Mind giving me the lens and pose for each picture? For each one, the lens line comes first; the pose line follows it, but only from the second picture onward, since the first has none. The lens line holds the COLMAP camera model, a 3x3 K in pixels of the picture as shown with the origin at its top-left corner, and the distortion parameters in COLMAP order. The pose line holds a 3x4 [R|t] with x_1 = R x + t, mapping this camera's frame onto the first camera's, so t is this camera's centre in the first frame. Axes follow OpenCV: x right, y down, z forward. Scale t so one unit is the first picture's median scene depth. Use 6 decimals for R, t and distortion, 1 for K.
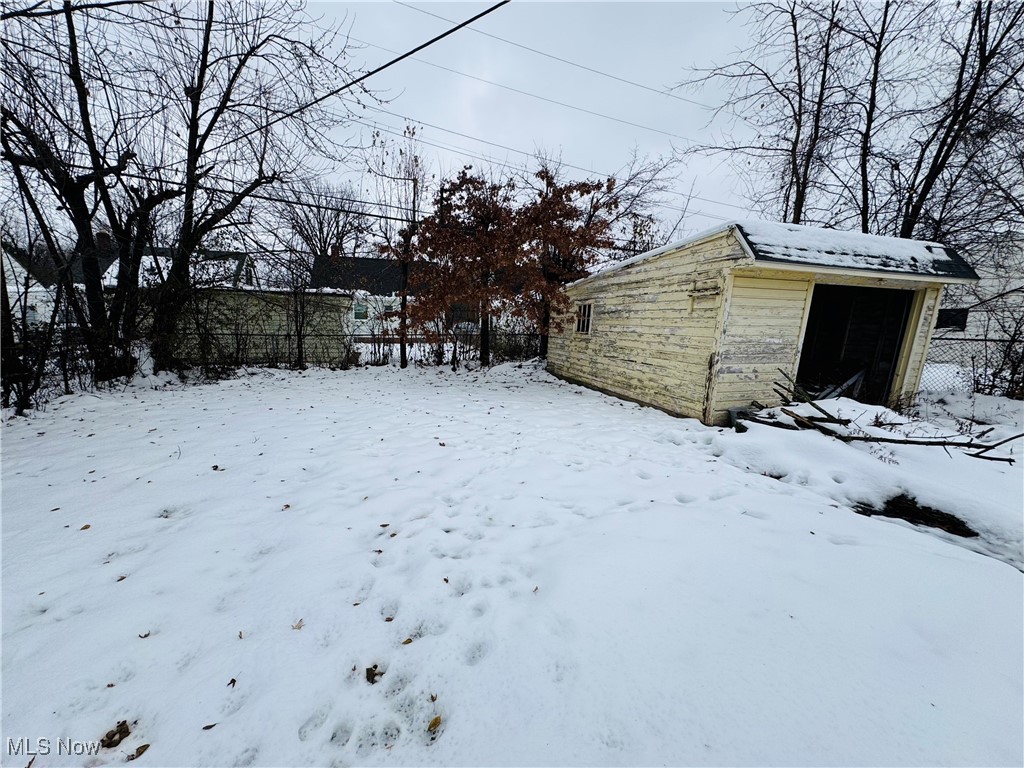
lens RADIAL K [[404.9, 0, 512.0], [0, 404.9, 384.0], [0, 0, 1]] dist [-0.001397, 0.000186]
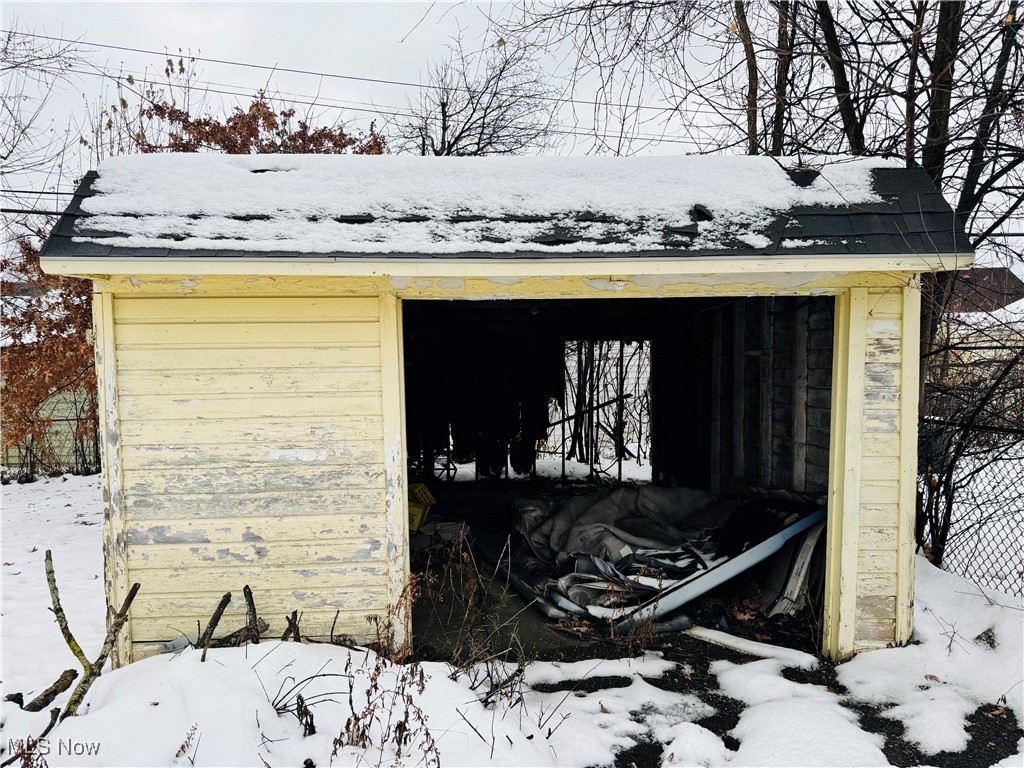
lens RADIAL K [[715.9, 0, 512.0], [0, 715.9, 384.0], [0, 0, 1]] dist [0.141571, -0.203789]
pose [[0.962192, -0.027475, -0.270982, 1.042039], [-0.008978, 0.991159, -0.132372, -0.087240], [0.272224, 0.129800, 0.953439, 0.411647]]
